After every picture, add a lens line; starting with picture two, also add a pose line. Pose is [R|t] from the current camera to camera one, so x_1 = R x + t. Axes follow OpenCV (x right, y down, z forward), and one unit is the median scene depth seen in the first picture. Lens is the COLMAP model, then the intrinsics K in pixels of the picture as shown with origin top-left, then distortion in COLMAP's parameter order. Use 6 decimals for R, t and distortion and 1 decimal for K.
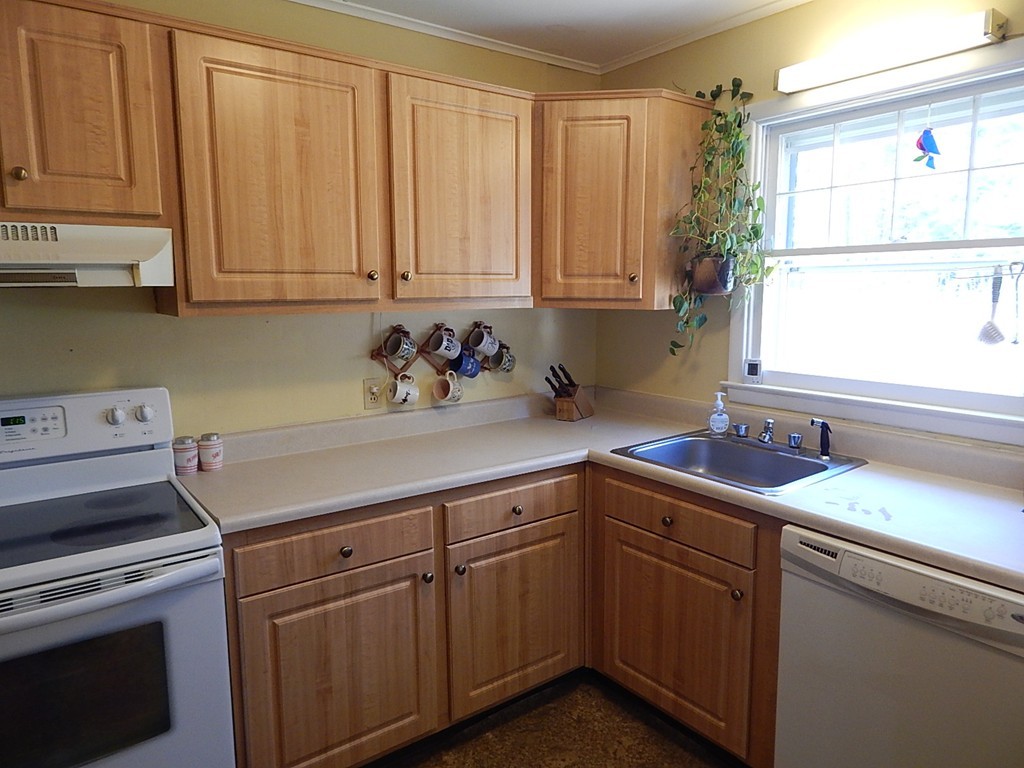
lens RADIAL K [[680.0, 0, 512.0], [0, 680.0, 379.3], [0, 0, 1]] dist [0.008808, -0.012171]
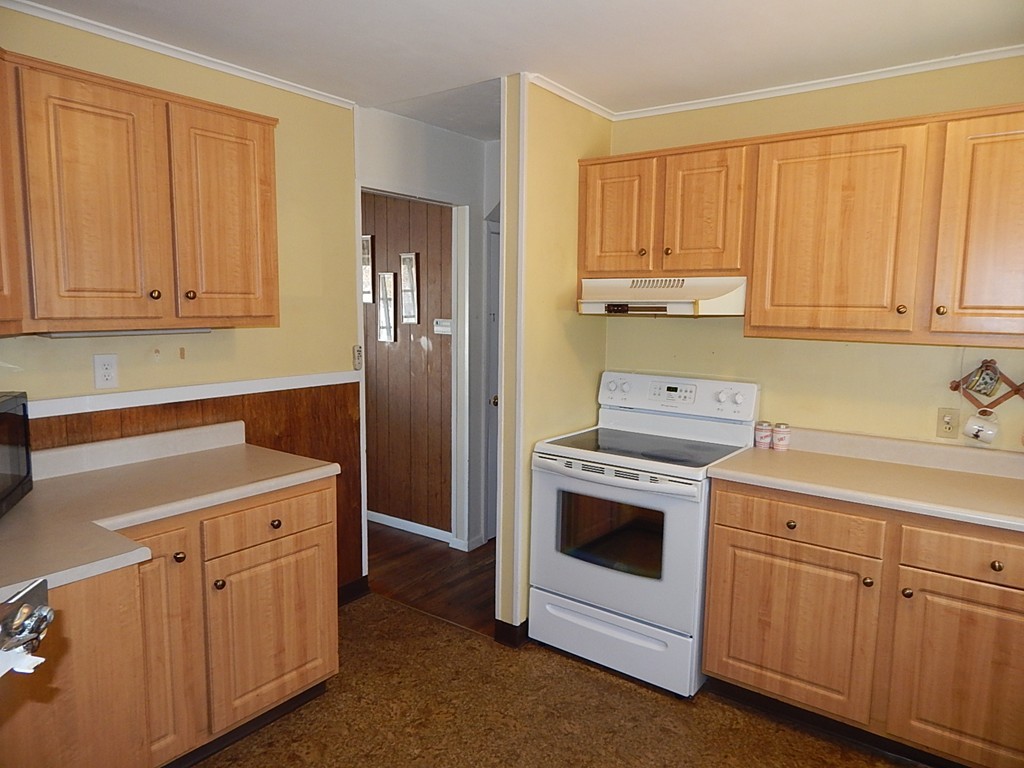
lens RADIAL K [[680.0, 0, 512.6], [0, 680.0, 385.4], [0, 0, 1]] dist [0.008808, -0.012171]
pose [[0.281551, 0.124735, -0.951404, 0.749805], [-0.146326, 0.985500, 0.085903, -0.035706], [0.948324, 0.115029, 0.295720, 0.087005]]
